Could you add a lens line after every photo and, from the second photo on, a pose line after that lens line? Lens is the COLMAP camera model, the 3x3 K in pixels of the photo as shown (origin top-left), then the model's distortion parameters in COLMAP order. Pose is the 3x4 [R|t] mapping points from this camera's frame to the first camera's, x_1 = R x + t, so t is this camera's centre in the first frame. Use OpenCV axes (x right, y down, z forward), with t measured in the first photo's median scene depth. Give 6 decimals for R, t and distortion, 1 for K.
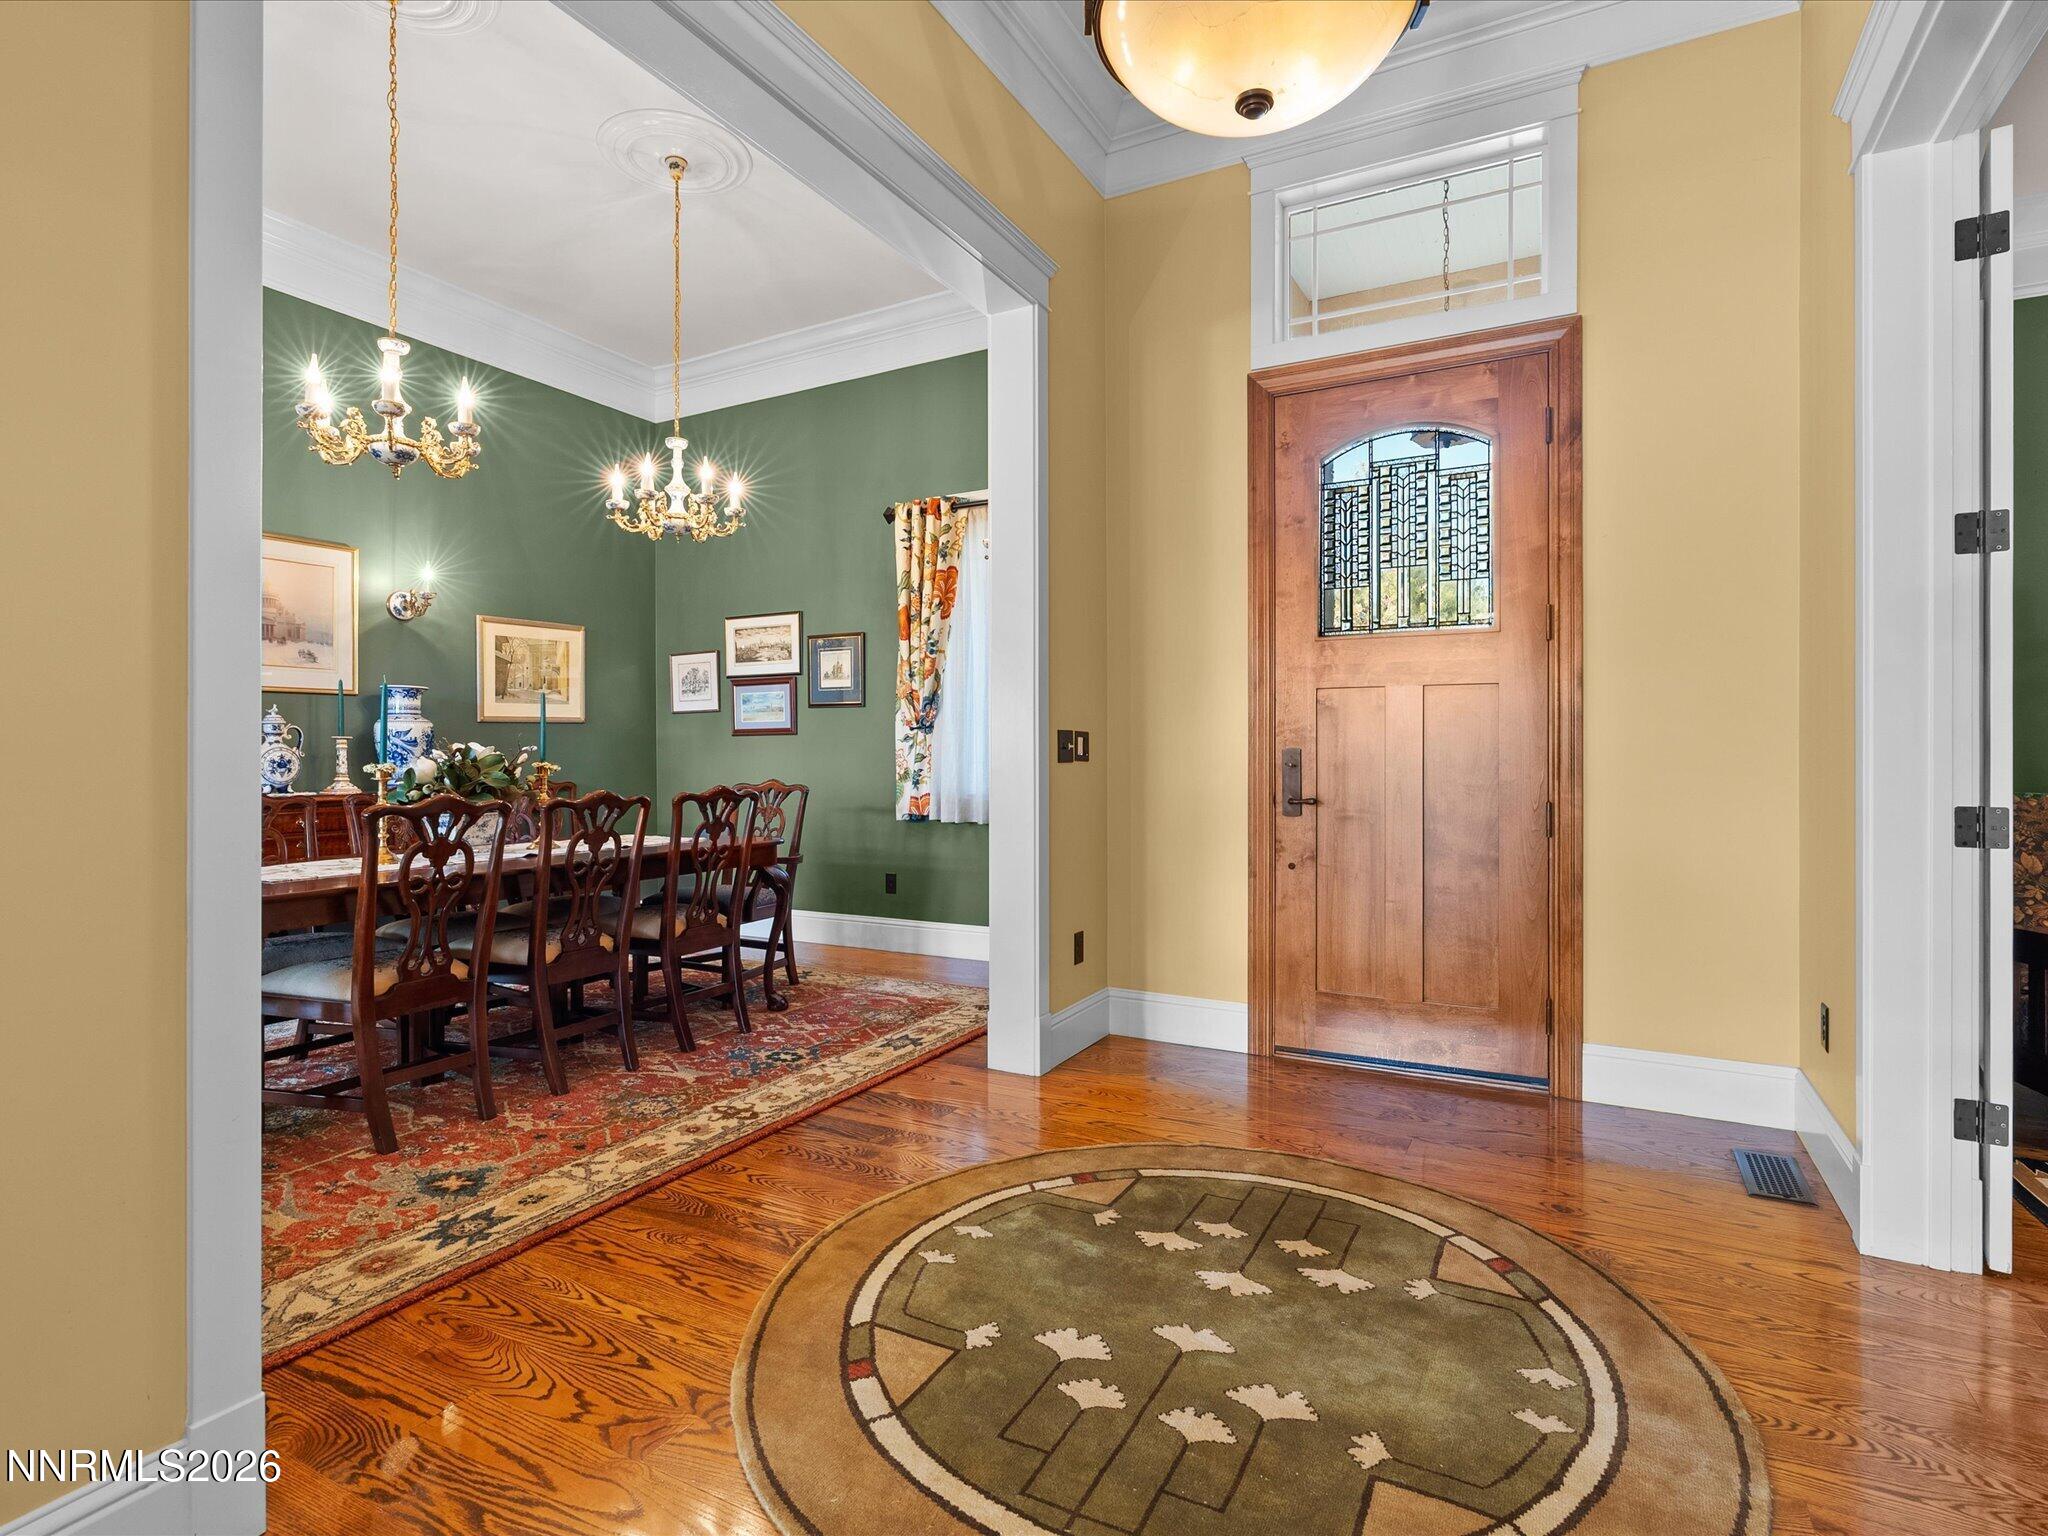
lens RADIAL K [[1030.5, 0, 1028.1], [0, 1030.5, 752.2], [0, 0, 1]] dist [-0.002783, -0.000107]
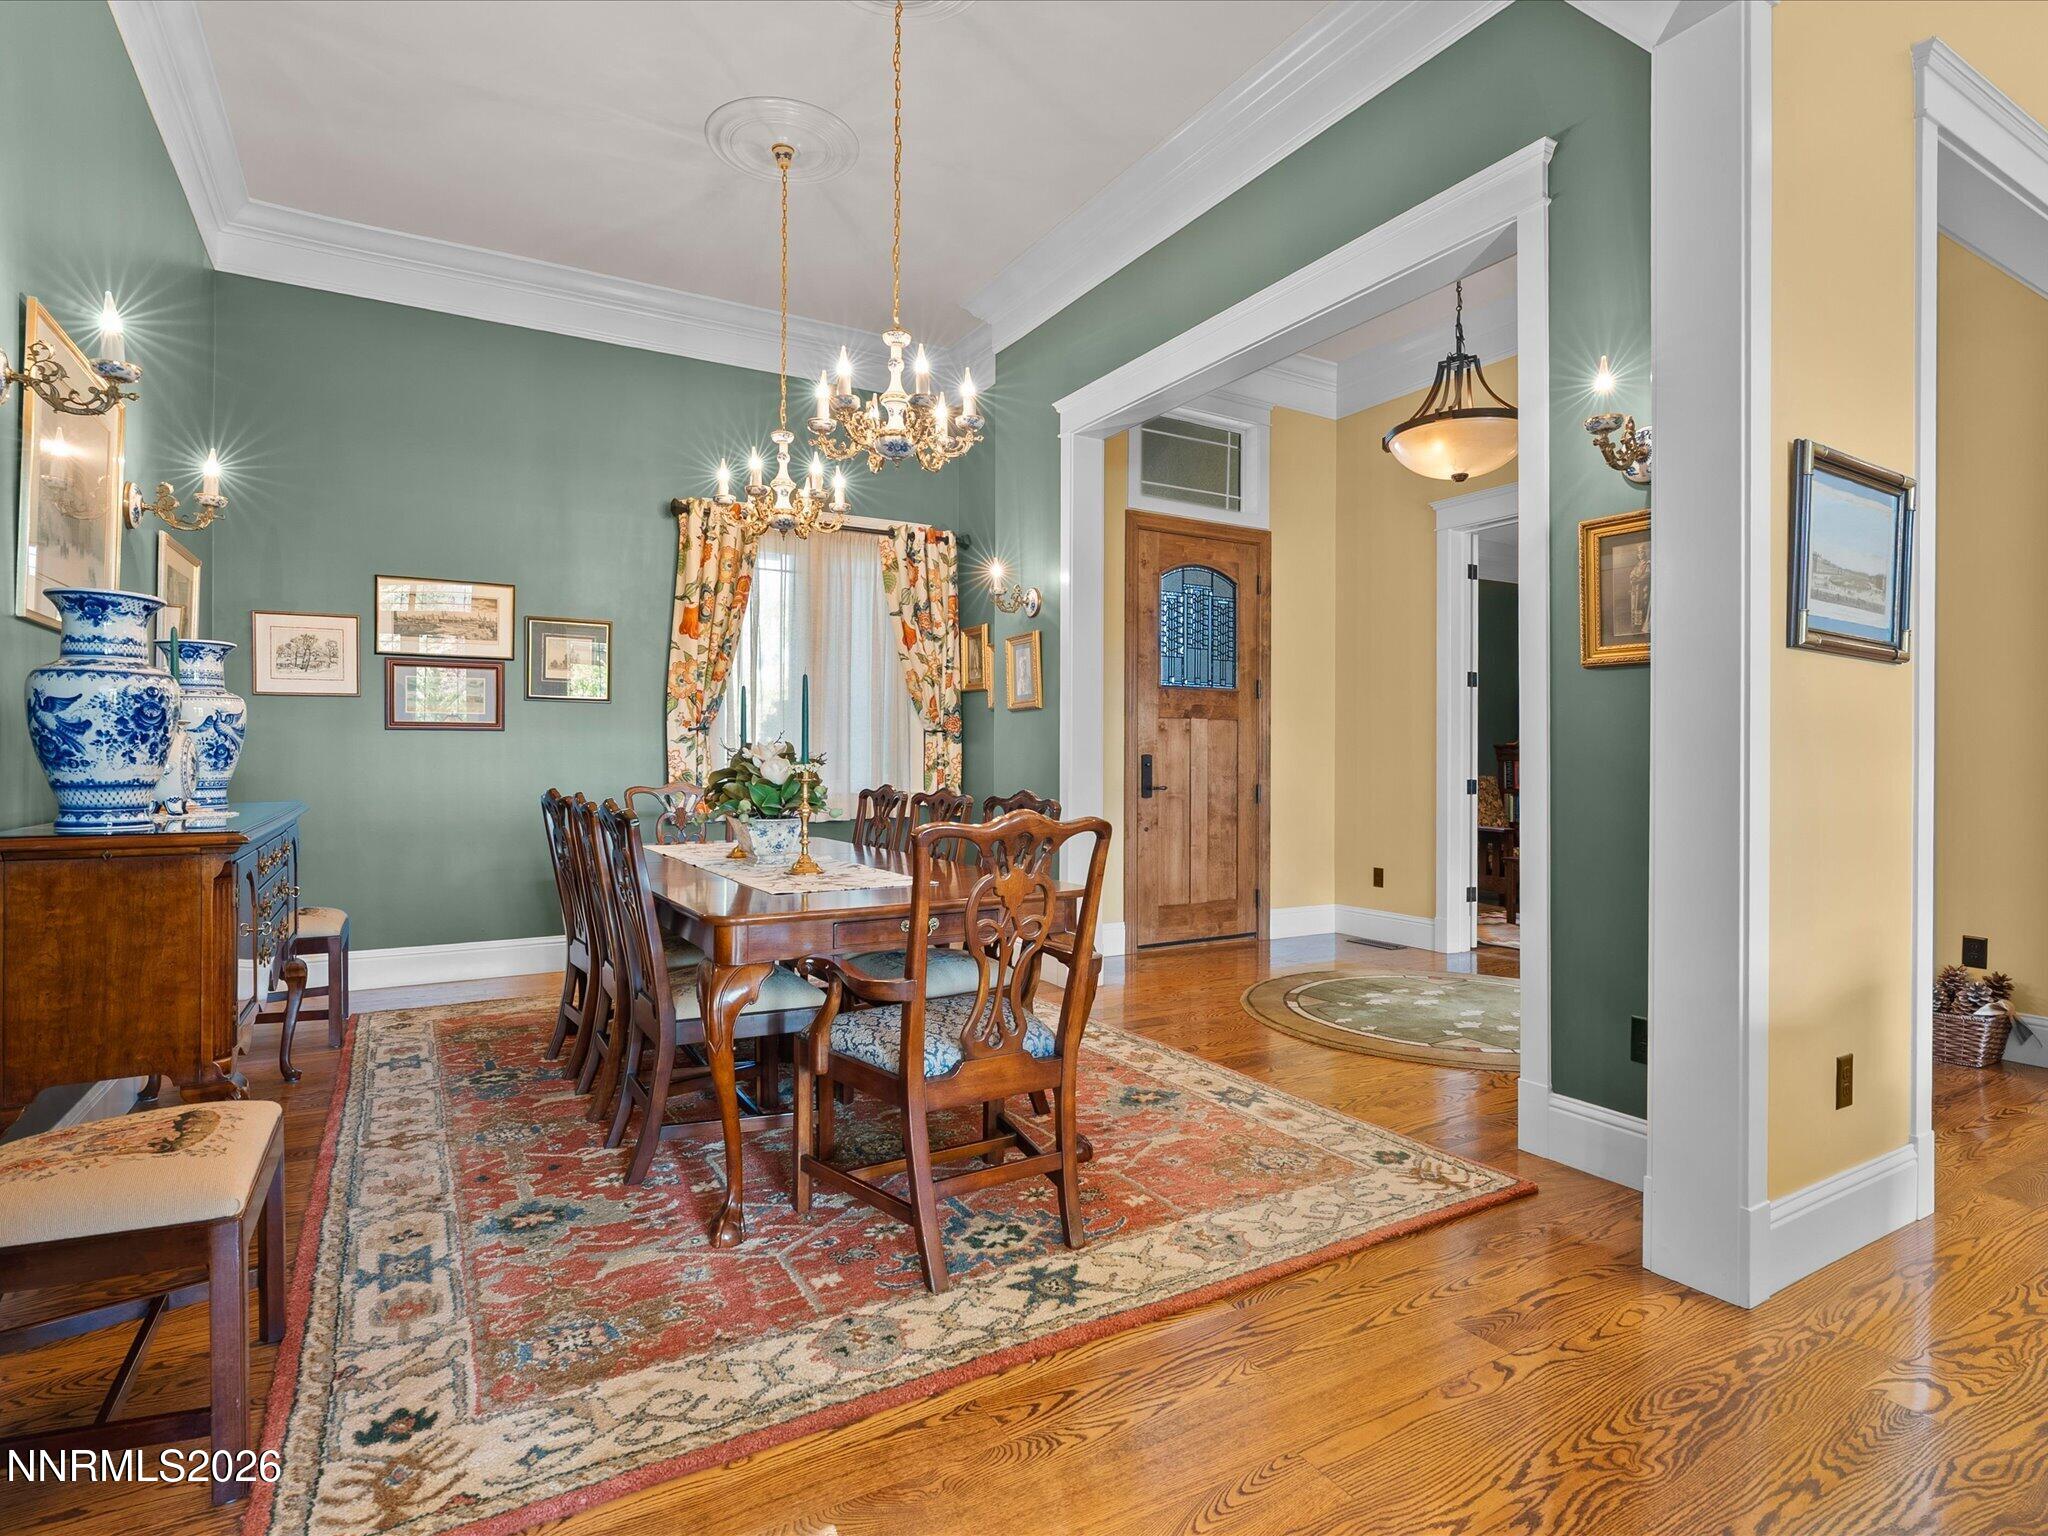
lens RADIAL K [[1047.4, 0, 1018.0], [0, 1047.4, 758.8], [0, 0, 1]] dist [-0.020564, 0.001246]
pose [[0.527115, 0.004751, 0.849781, -1.202398], [-0.007448, 0.999972, -0.000971, 0.005576], [-0.849762, -0.005817, 0.527135, 0.322867]]
